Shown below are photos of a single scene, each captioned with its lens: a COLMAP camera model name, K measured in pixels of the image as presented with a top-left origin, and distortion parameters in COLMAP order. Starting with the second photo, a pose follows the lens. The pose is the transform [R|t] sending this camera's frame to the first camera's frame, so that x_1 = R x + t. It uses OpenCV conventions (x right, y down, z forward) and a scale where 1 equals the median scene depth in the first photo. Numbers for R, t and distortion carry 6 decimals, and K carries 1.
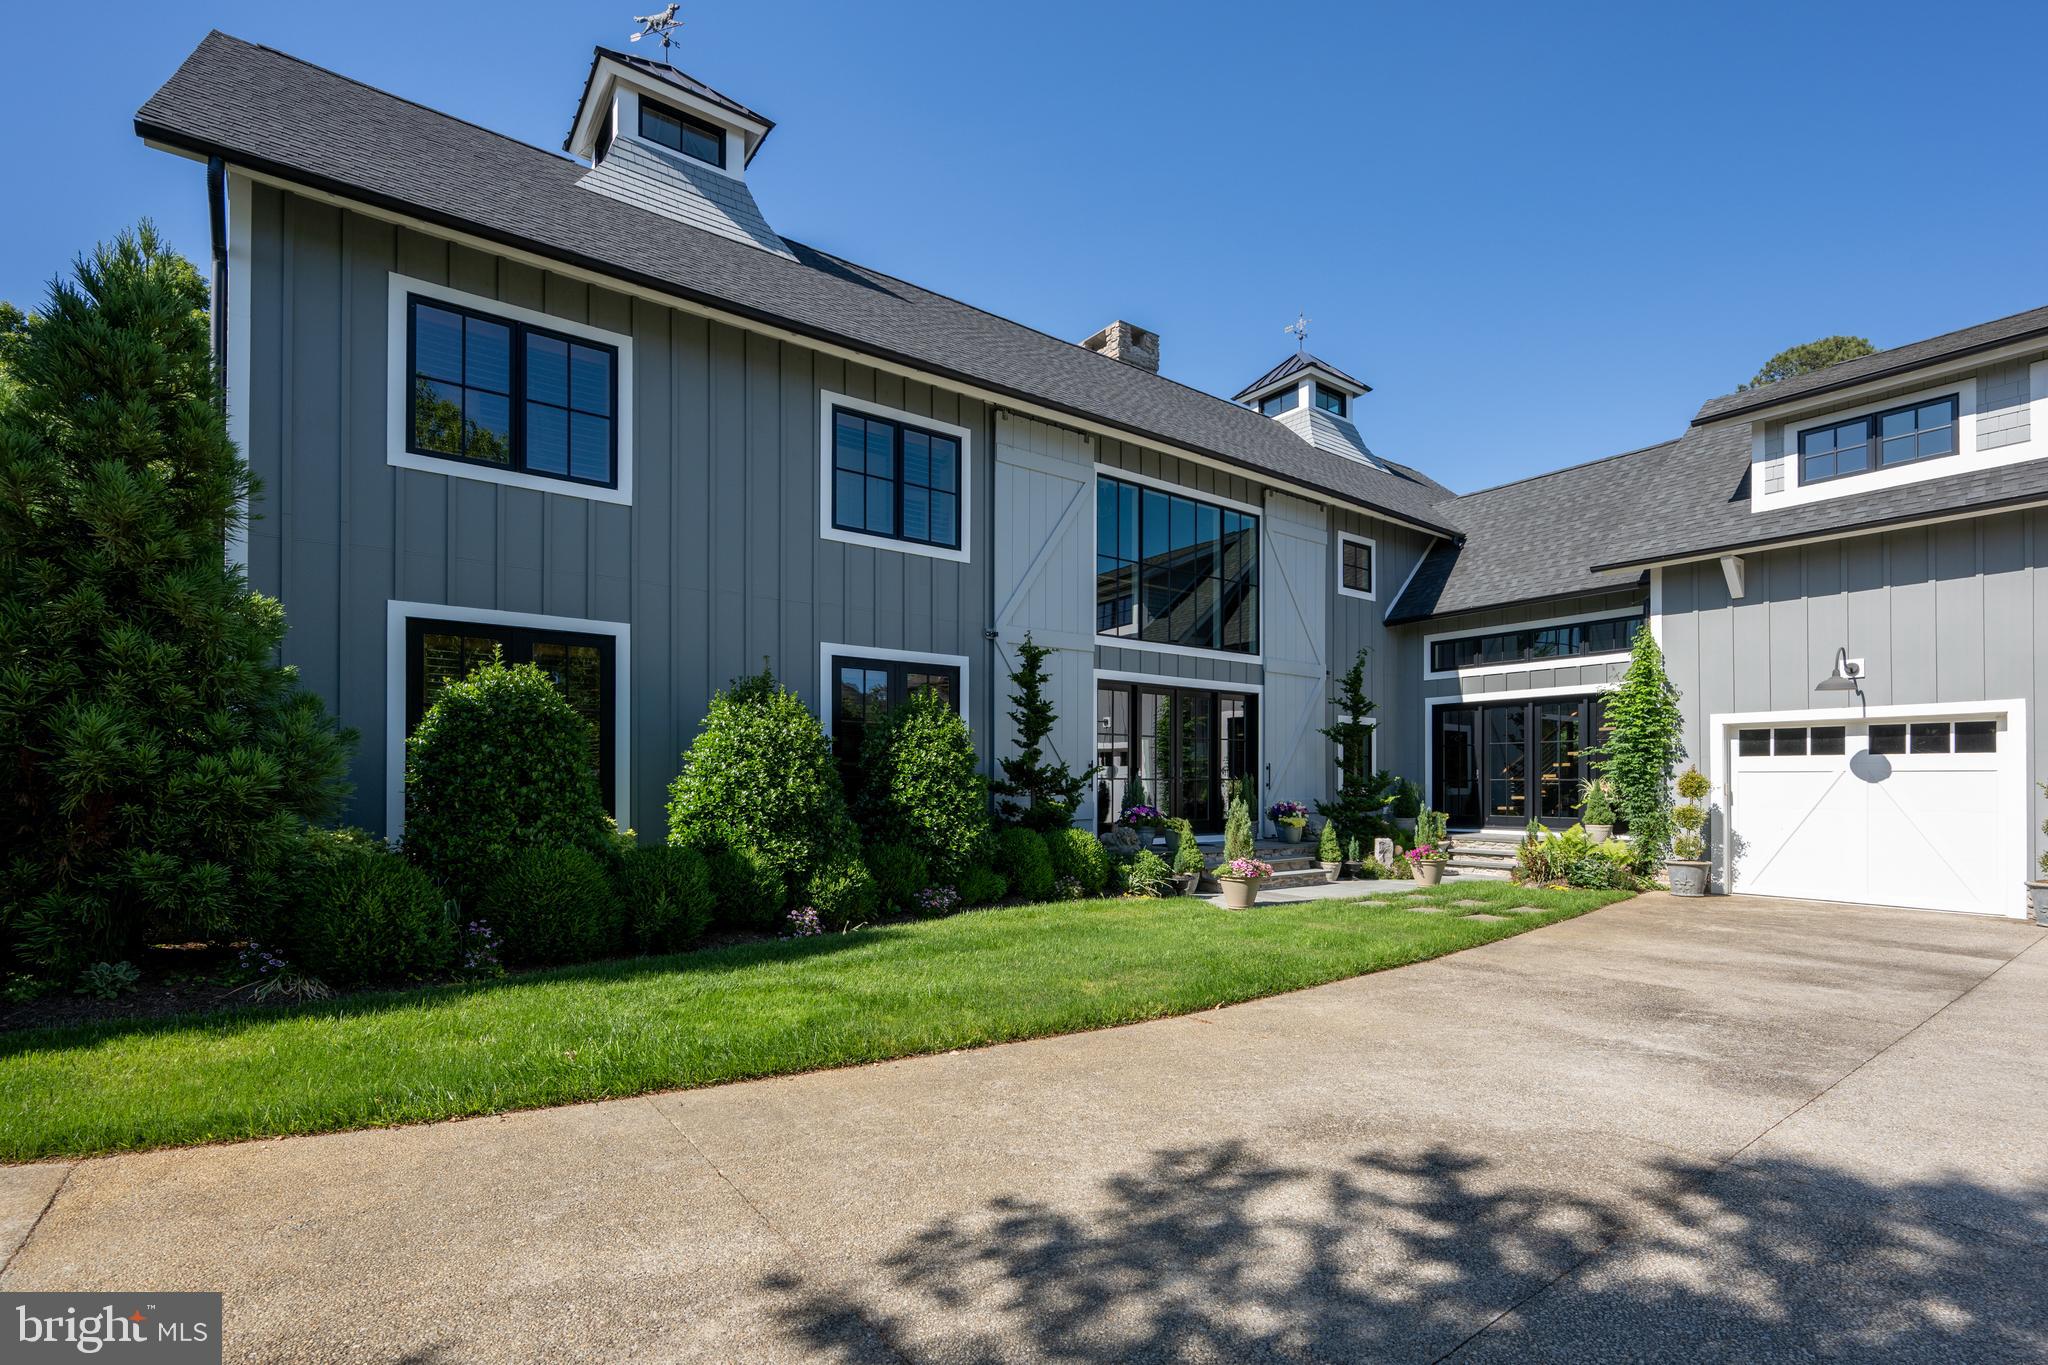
lens RADIAL K [[875.1, 0, 1021.6], [0, 875.1, 780.5], [0, 0, 1]] dist [0.001059, 0.000169]
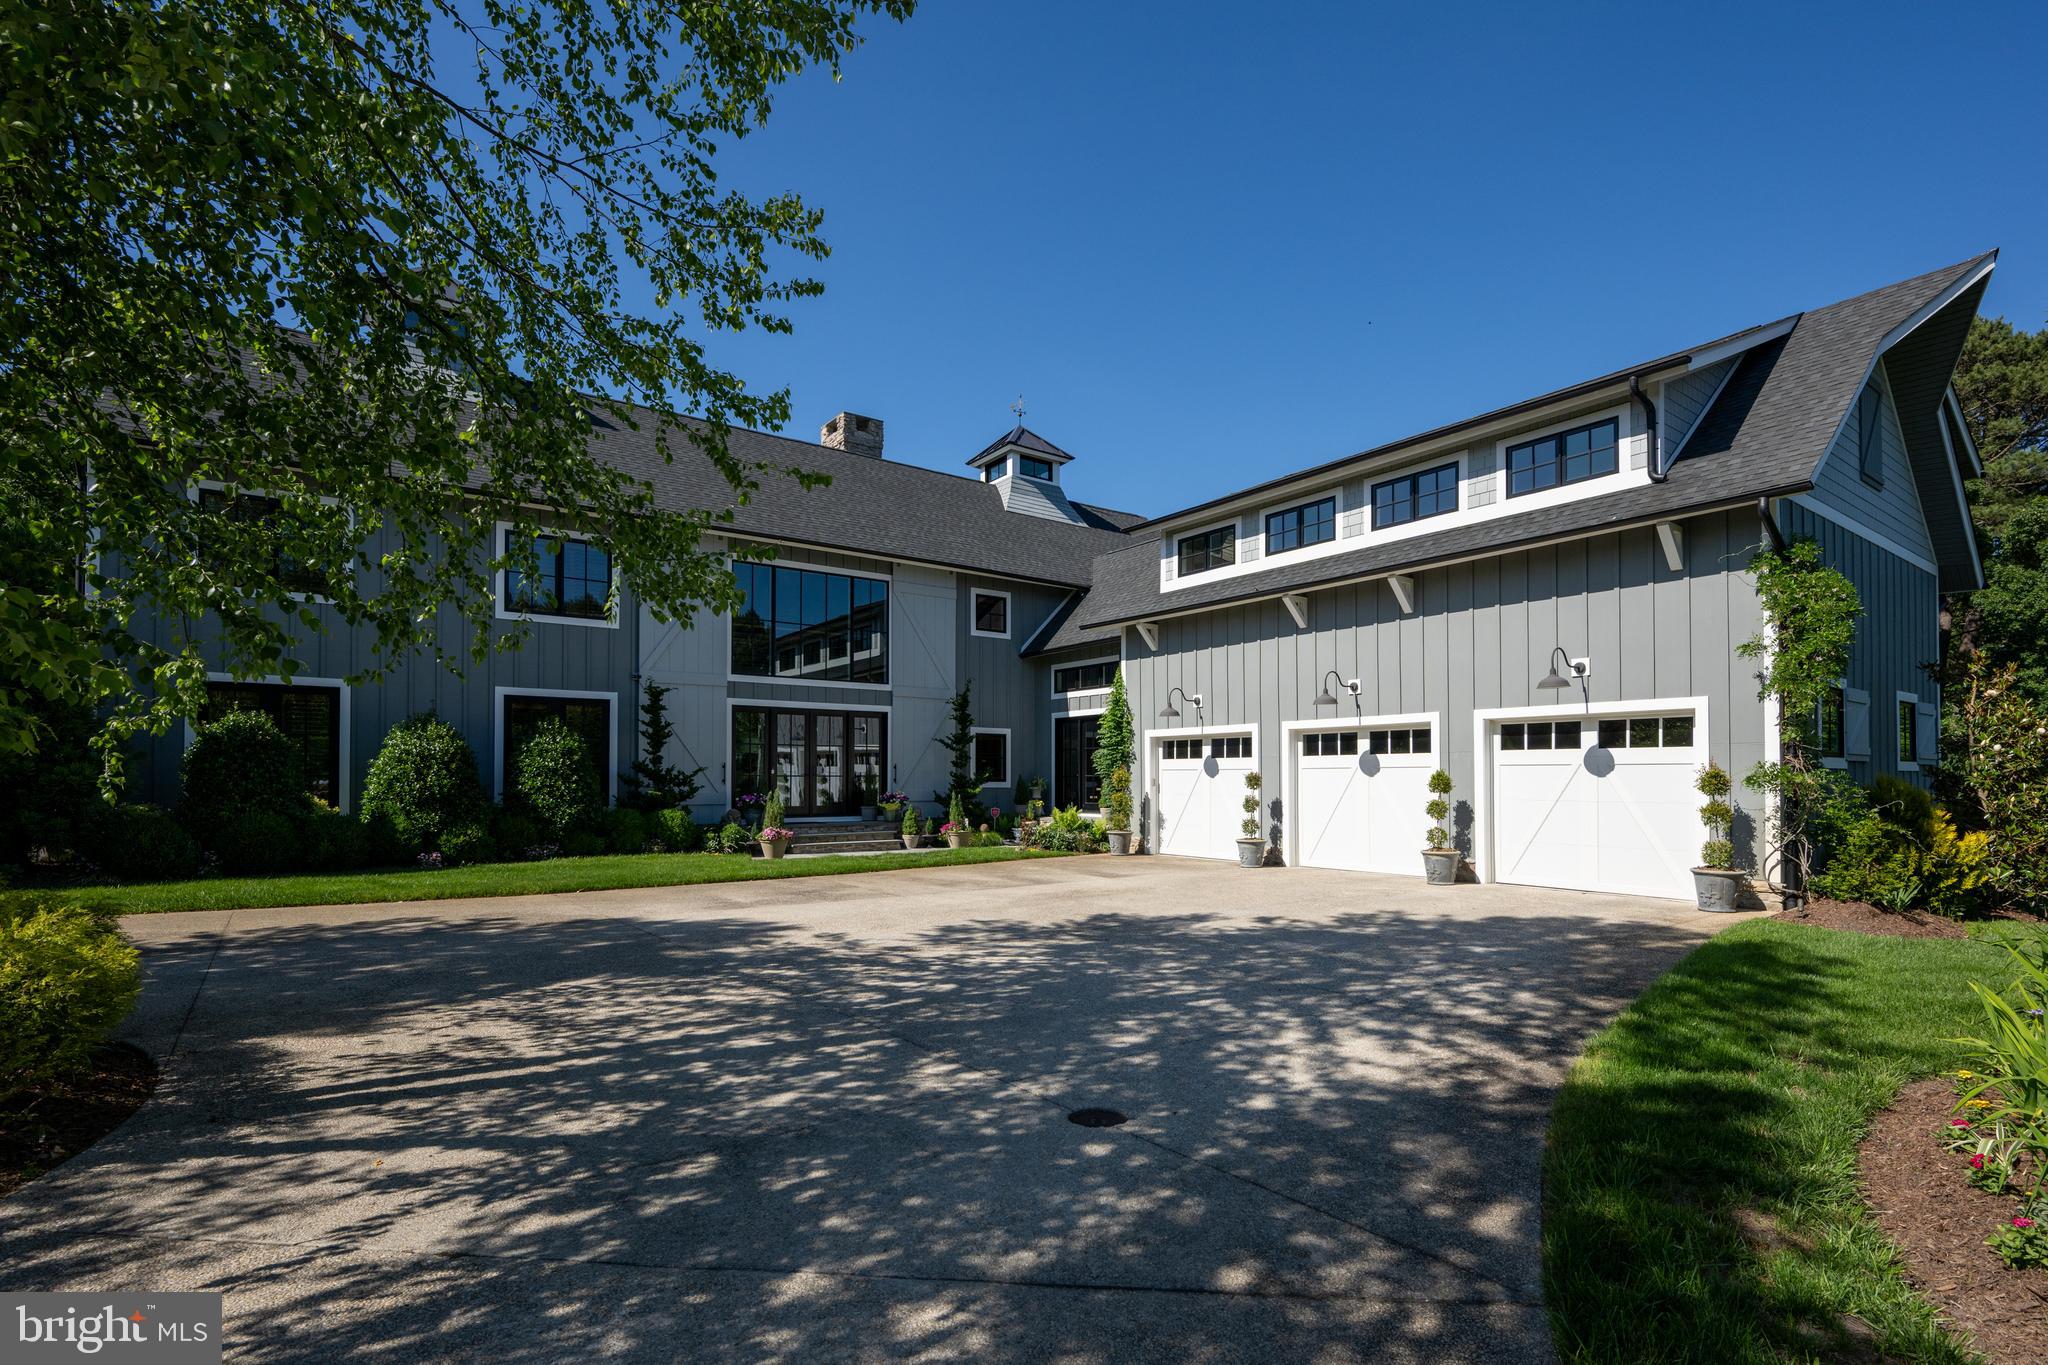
lens RADIAL K [[916.7, 0, 1035.2], [0, 916.7, 776.2], [0, 0, 1]] dist [0.001380, 0.000138]
pose [[0.999973, -0.001602, 0.007238, 0.598753], [0.001599, 0.999999, 0.000424, -0.000599], [-0.007239, -0.000412, 0.999974, -0.518726]]
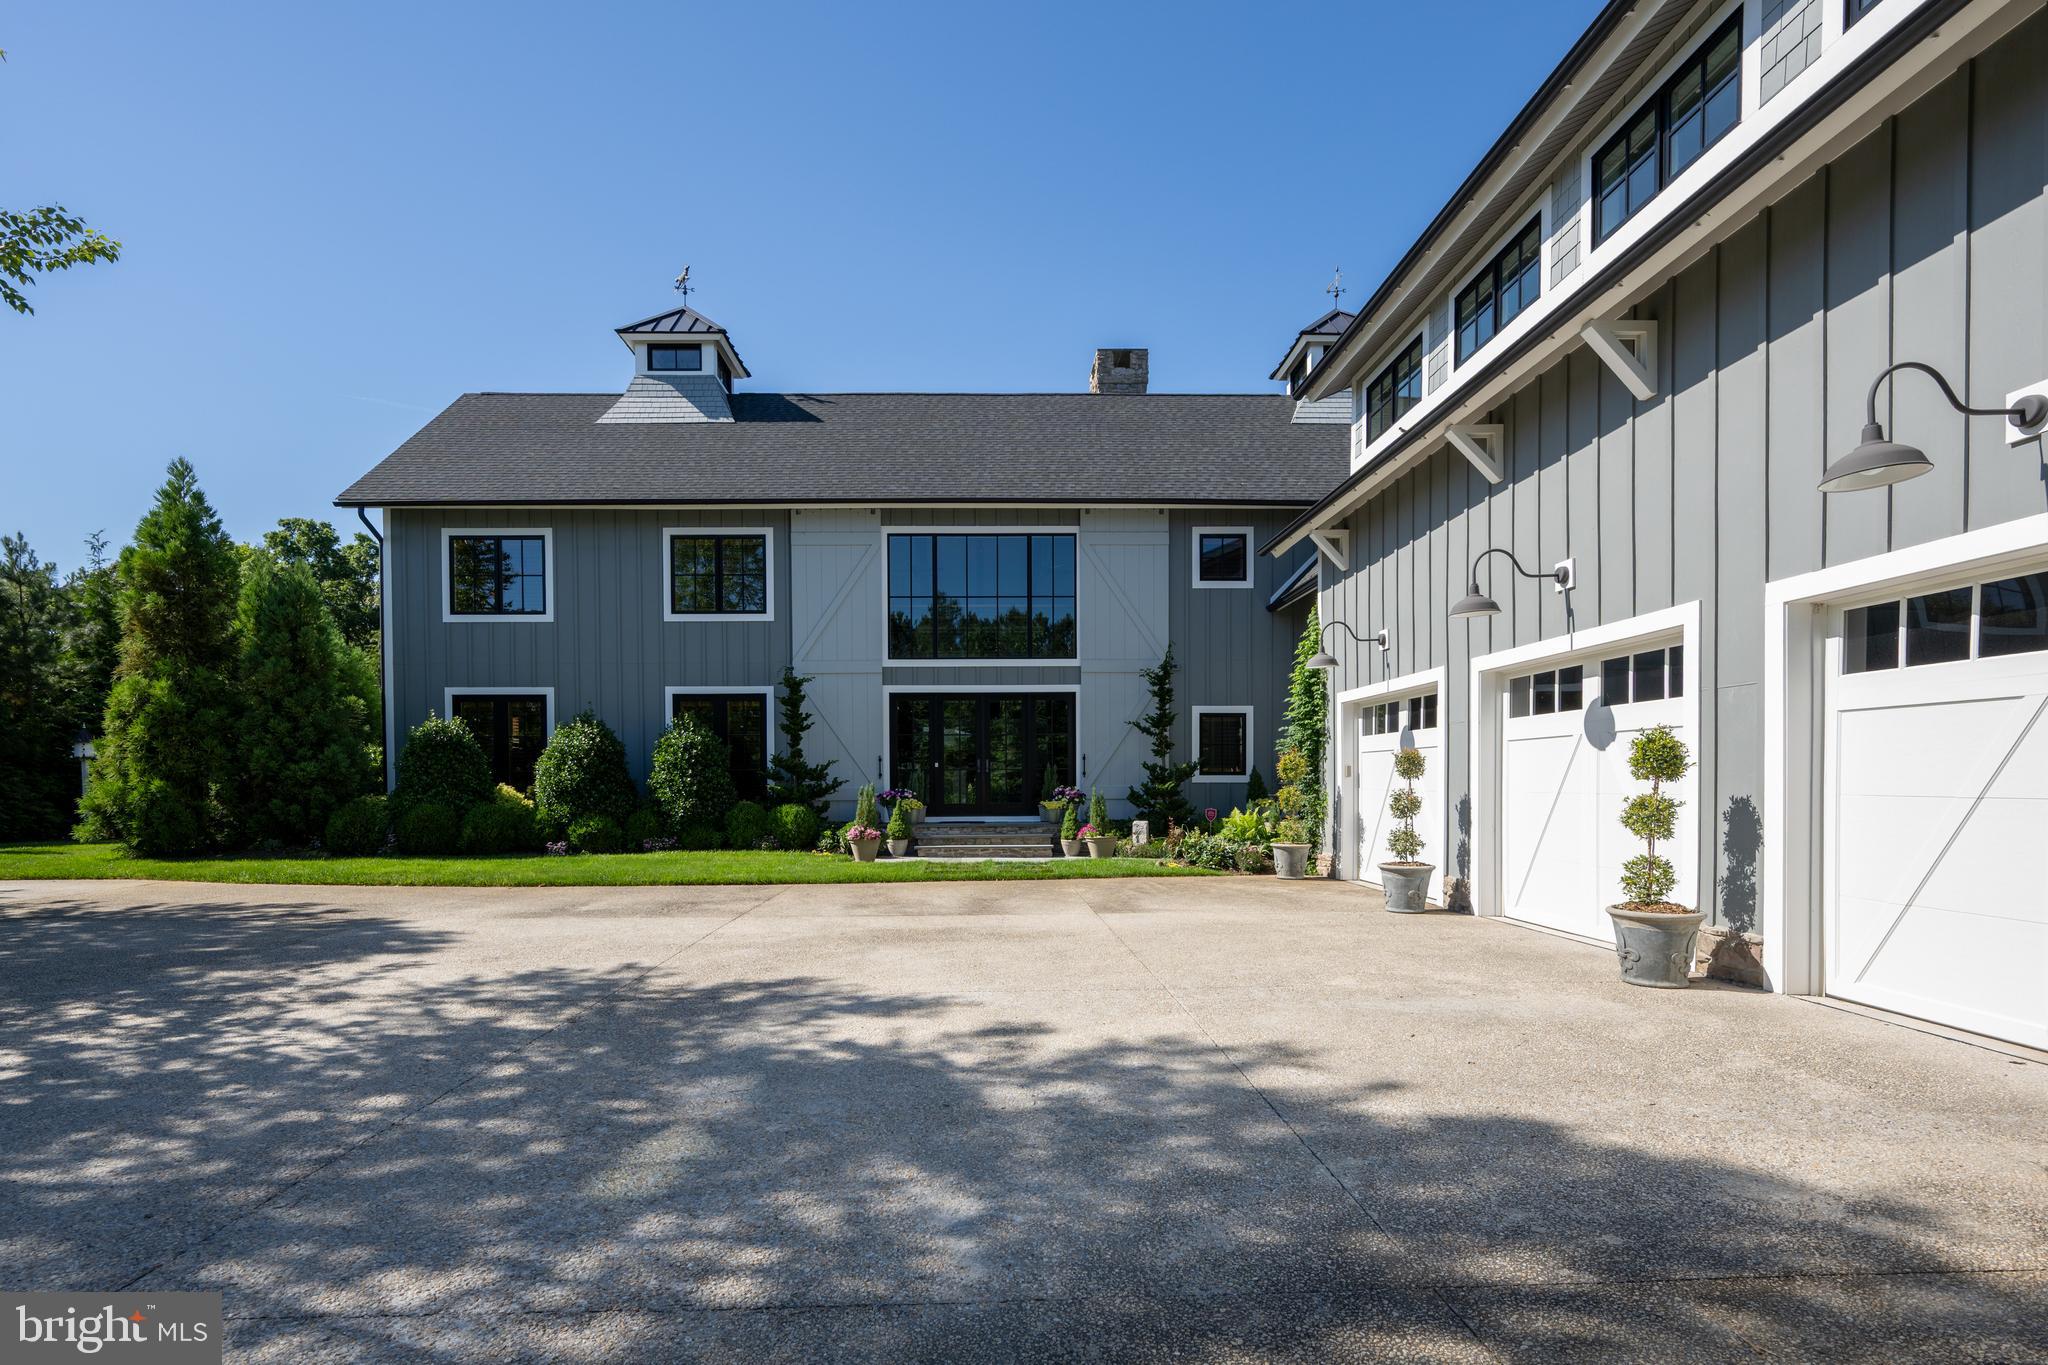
lens RADIAL K [[917.8, 0, 1017.2], [0, 917.8, 805.7], [0, 0, 1]] dist [0.001207, -0.000234]
pose [[0.829029, 0.008060, -0.559148, 1.068737], [0.008601, 0.999594, 0.027162, 0.017734], [0.559140, -0.027328, 0.828623, -0.036860]]
